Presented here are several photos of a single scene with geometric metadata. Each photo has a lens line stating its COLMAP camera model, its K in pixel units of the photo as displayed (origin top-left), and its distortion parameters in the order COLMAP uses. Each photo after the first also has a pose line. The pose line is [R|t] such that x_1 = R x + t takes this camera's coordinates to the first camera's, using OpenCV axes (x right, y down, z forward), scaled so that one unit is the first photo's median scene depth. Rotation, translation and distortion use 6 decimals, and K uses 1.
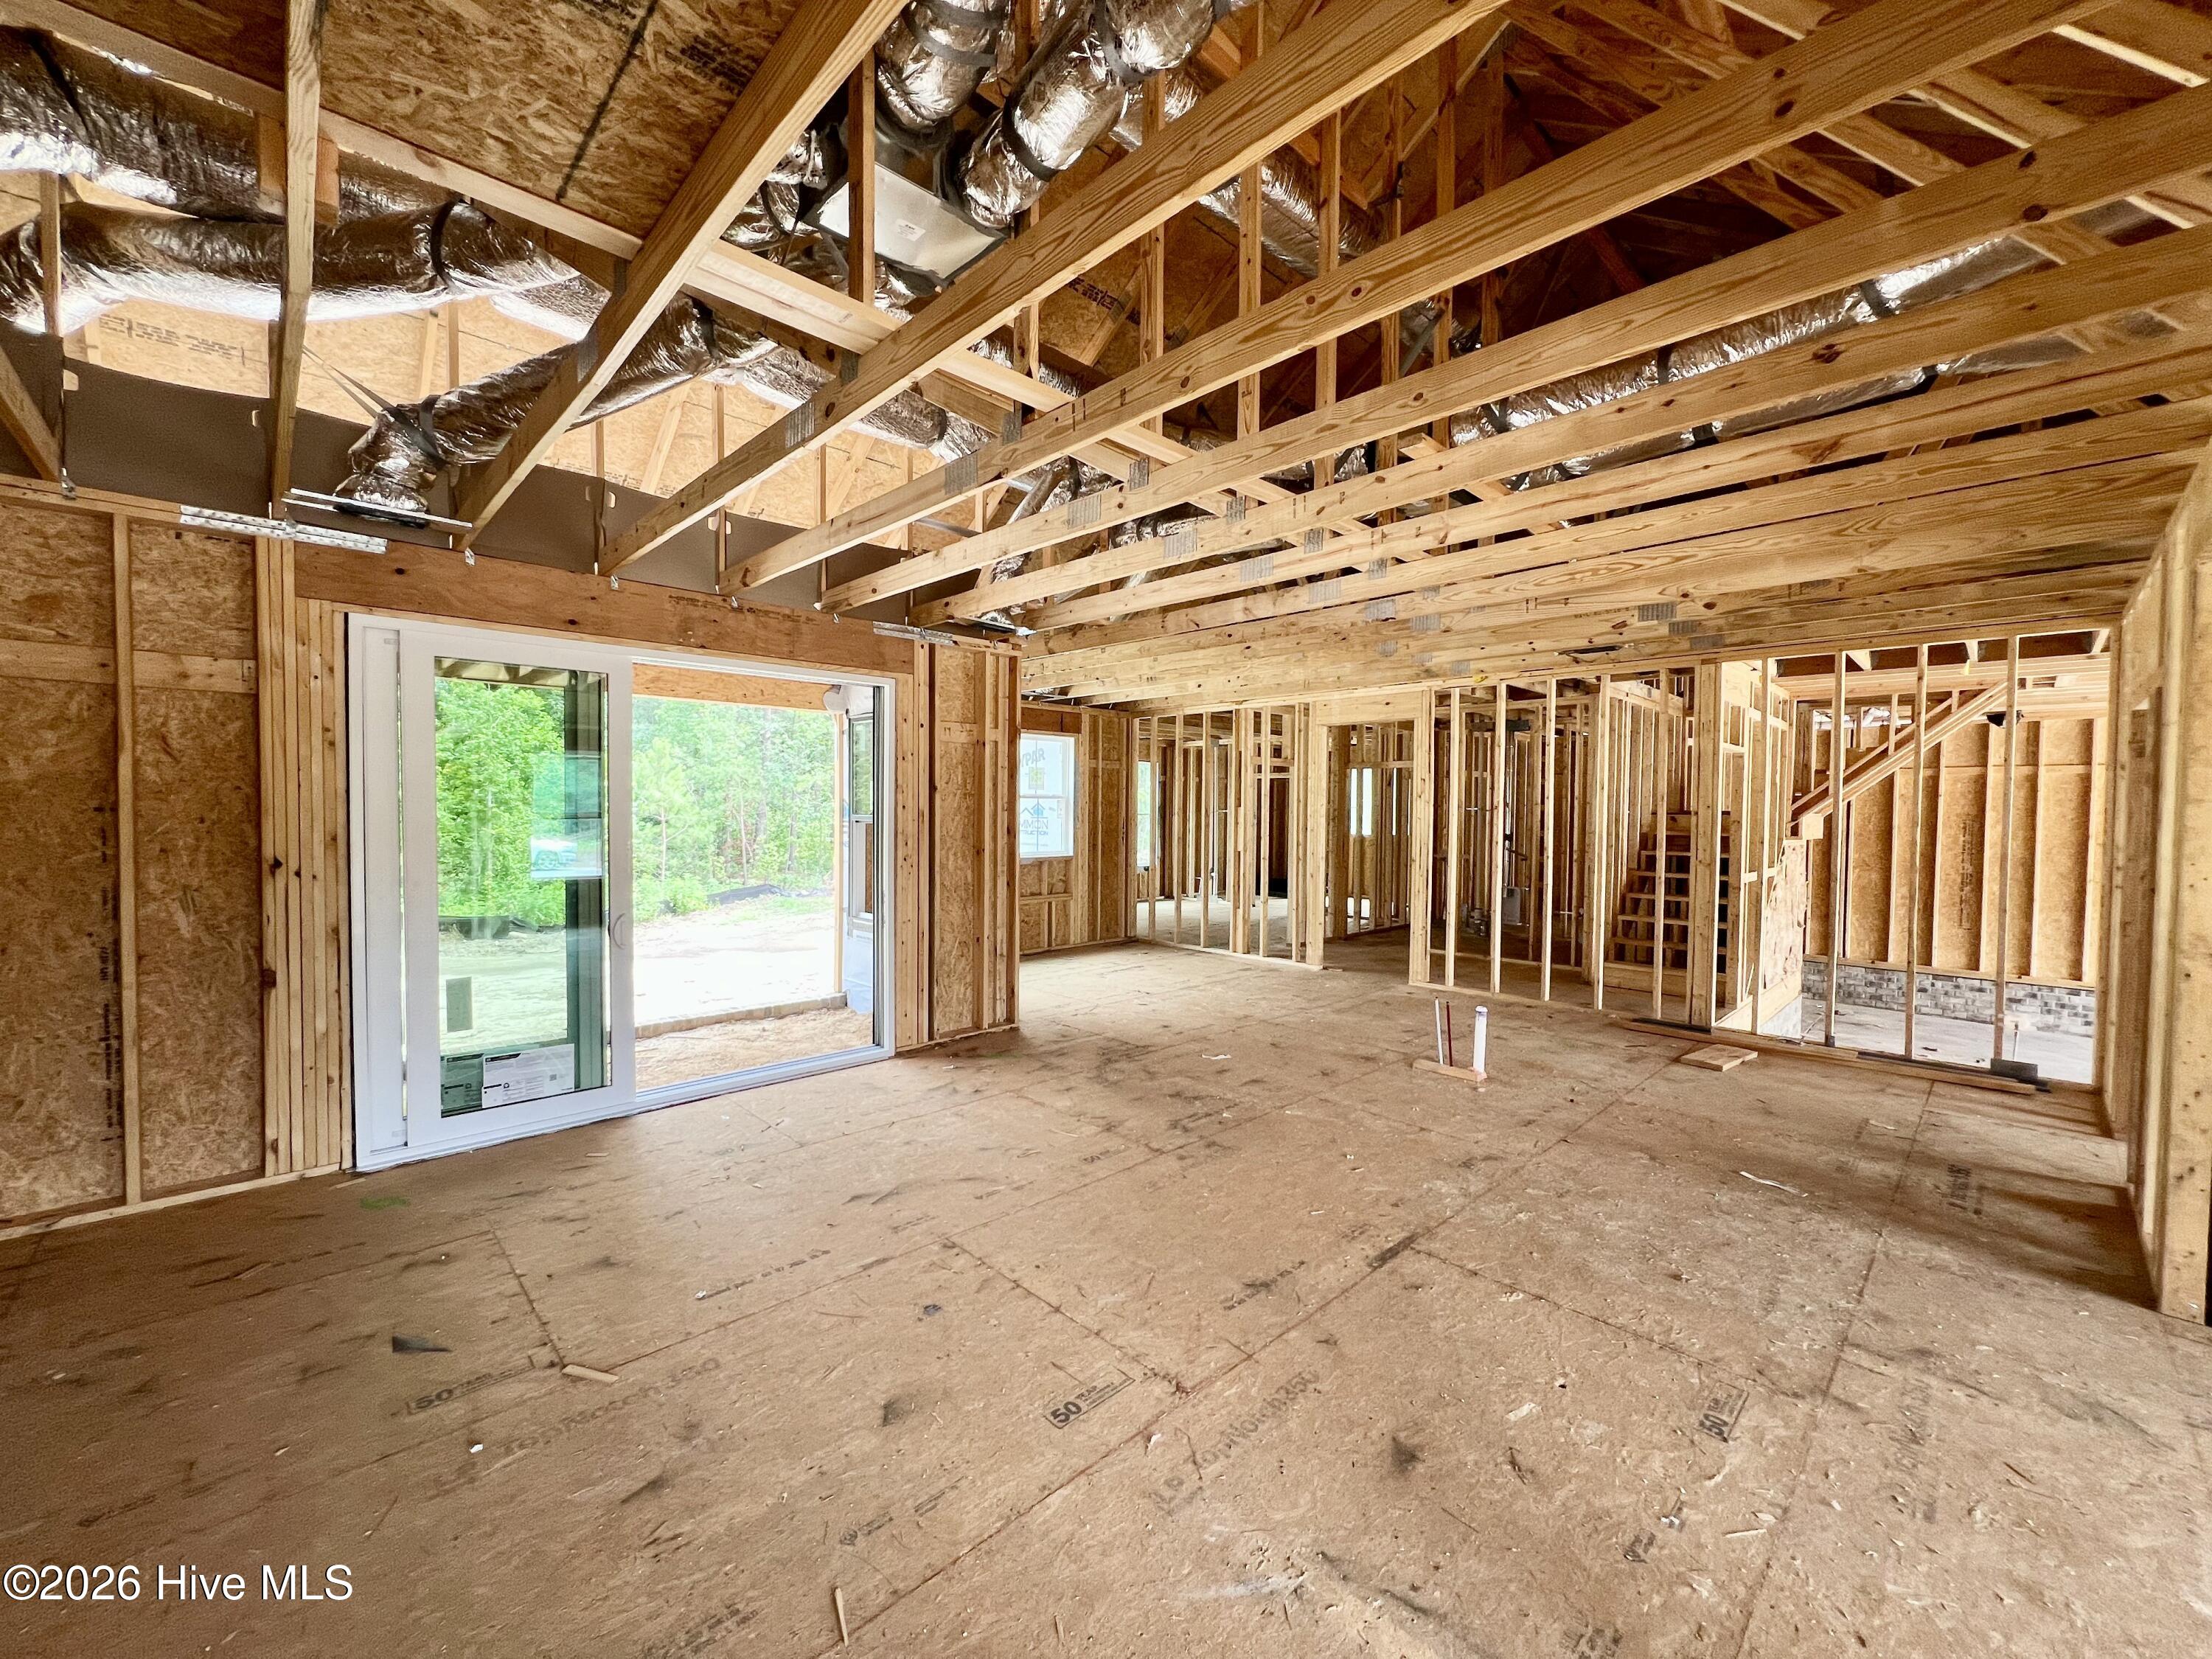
lens RADIAL K [[889.6, 0, 1110.7], [0, 889.6, 823.7], [0, 0, 1]] dist [-0.003388, -0.000106]
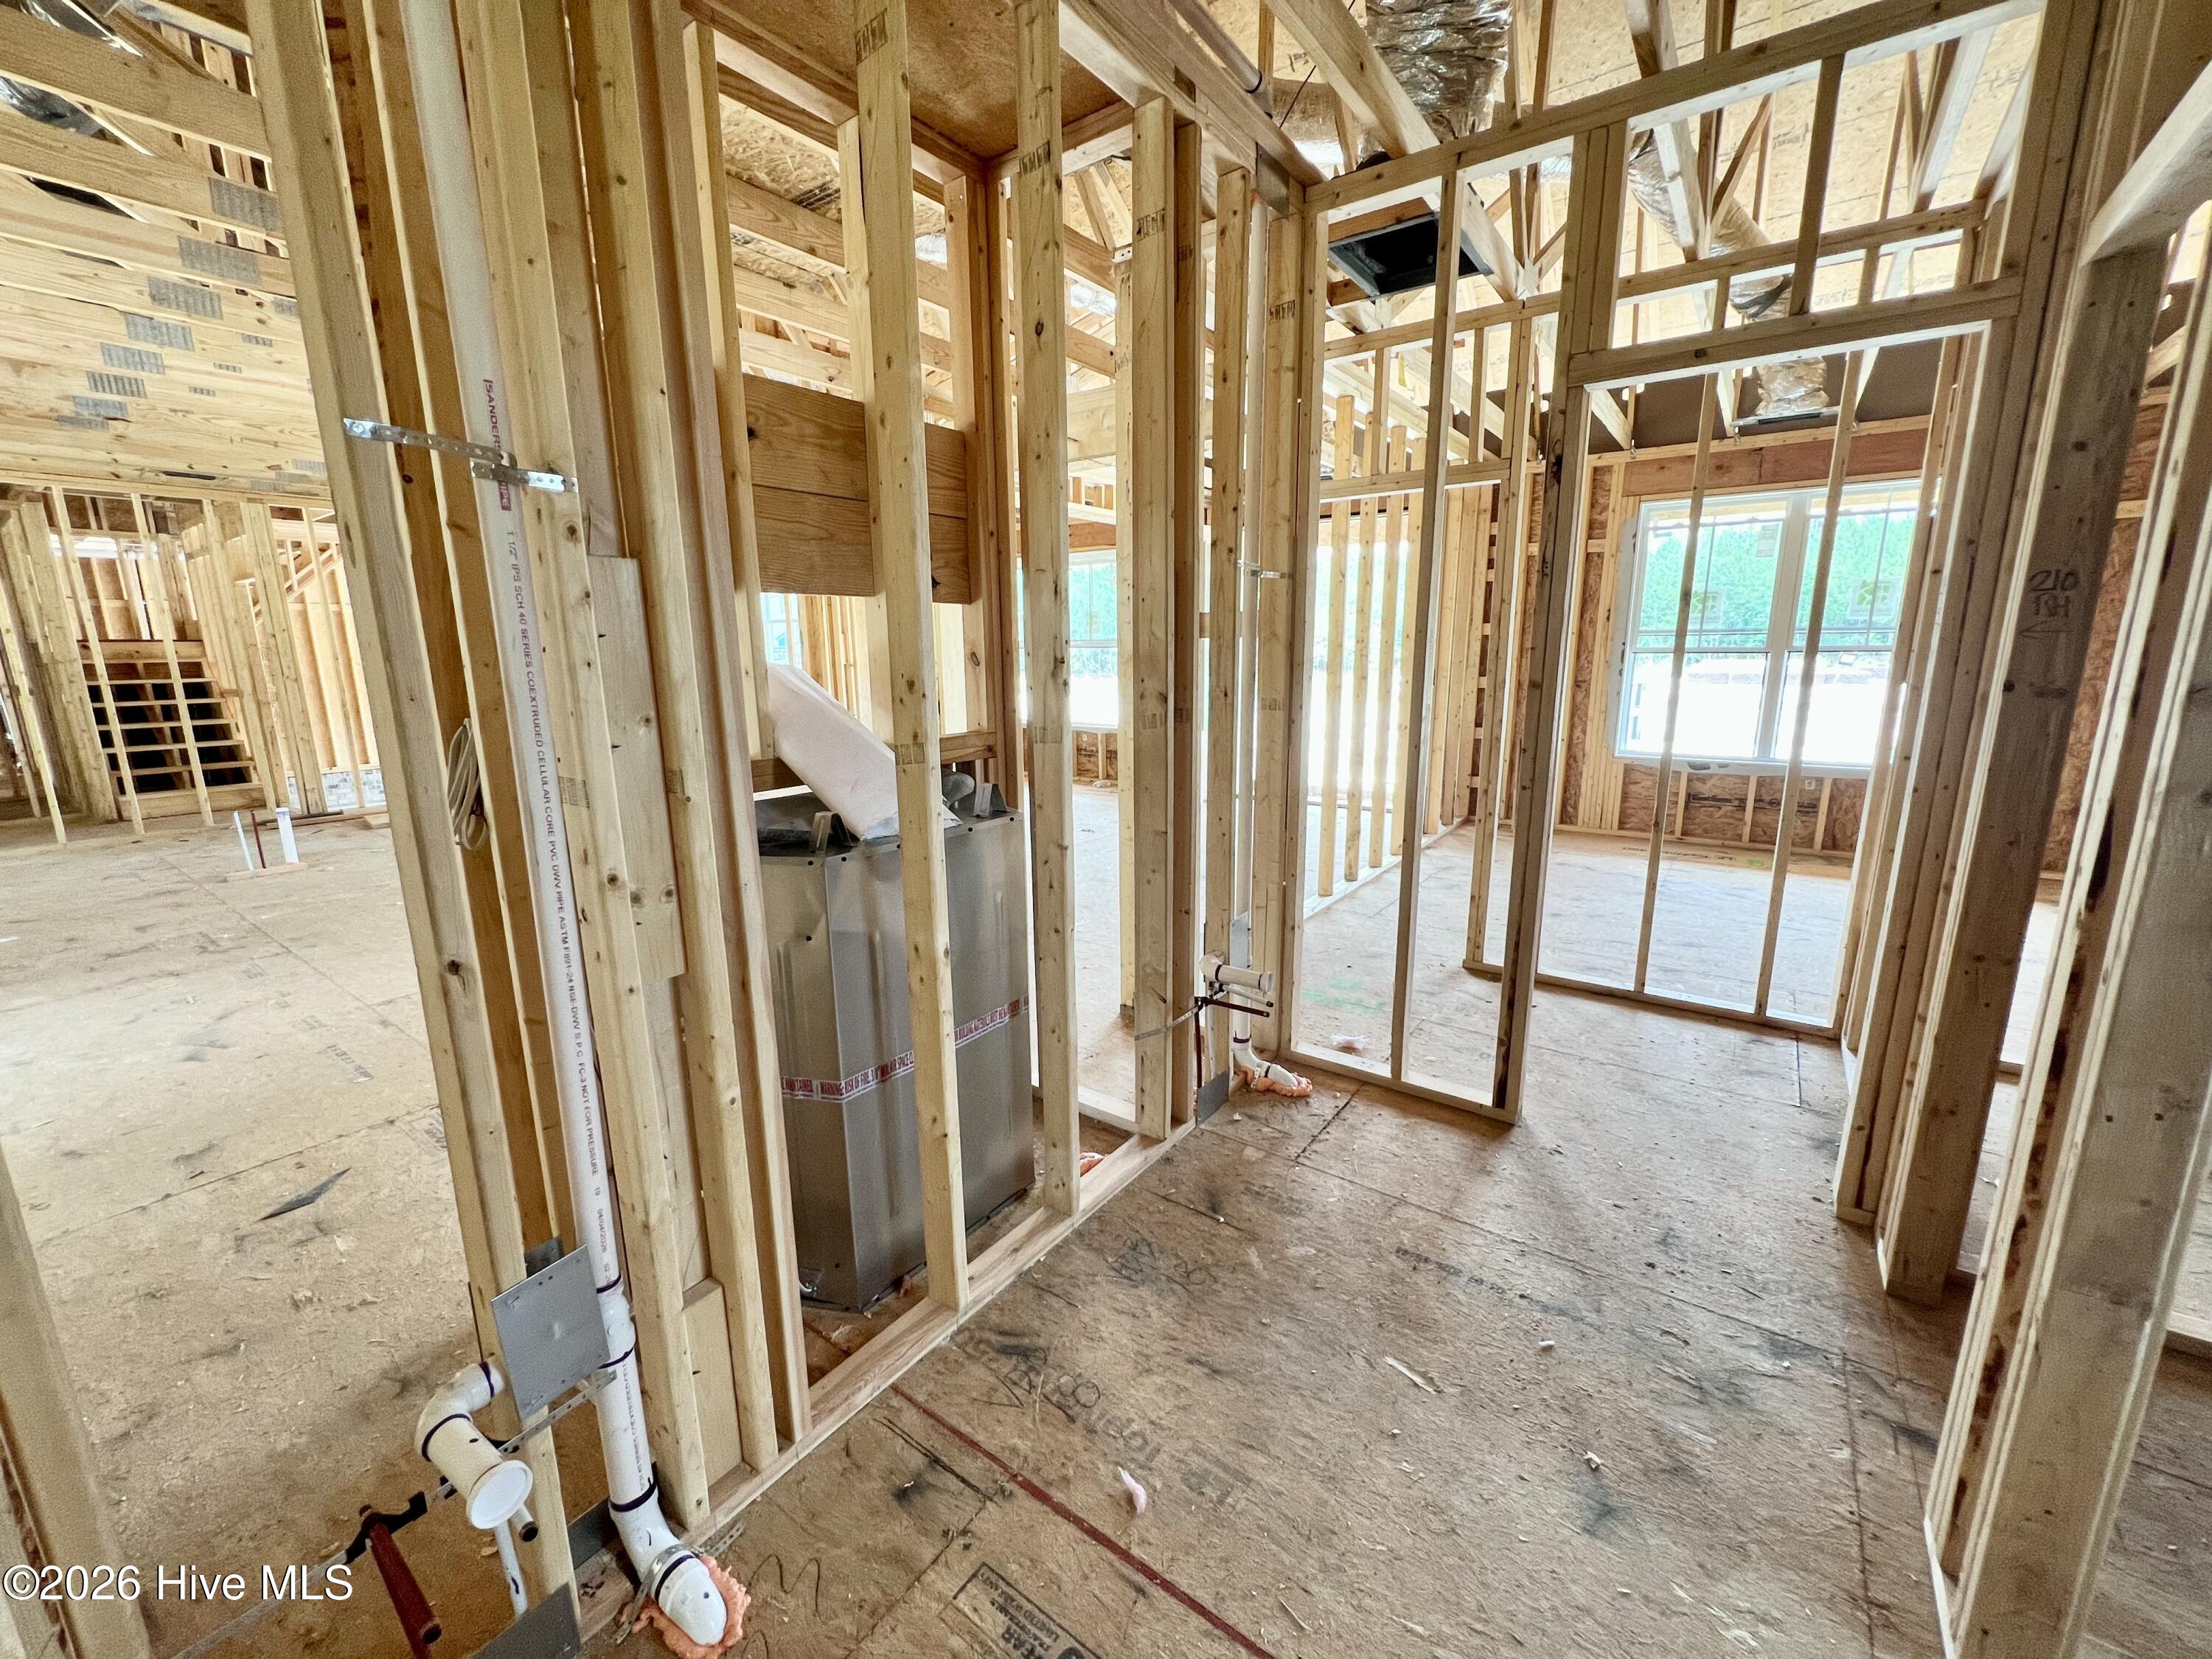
lens RADIAL K [[880.8, 0, 1099.7], [0, 880.8, 825.3], [0, 0, 1]] dist [0.001036, -0.000010]
pose [[-0.156025, -0.210536, 0.965055, -1.076681], [0.039626, 0.974900, 0.219090, 0.030769], [-0.986958, 0.072424, -0.143766, 0.185283]]
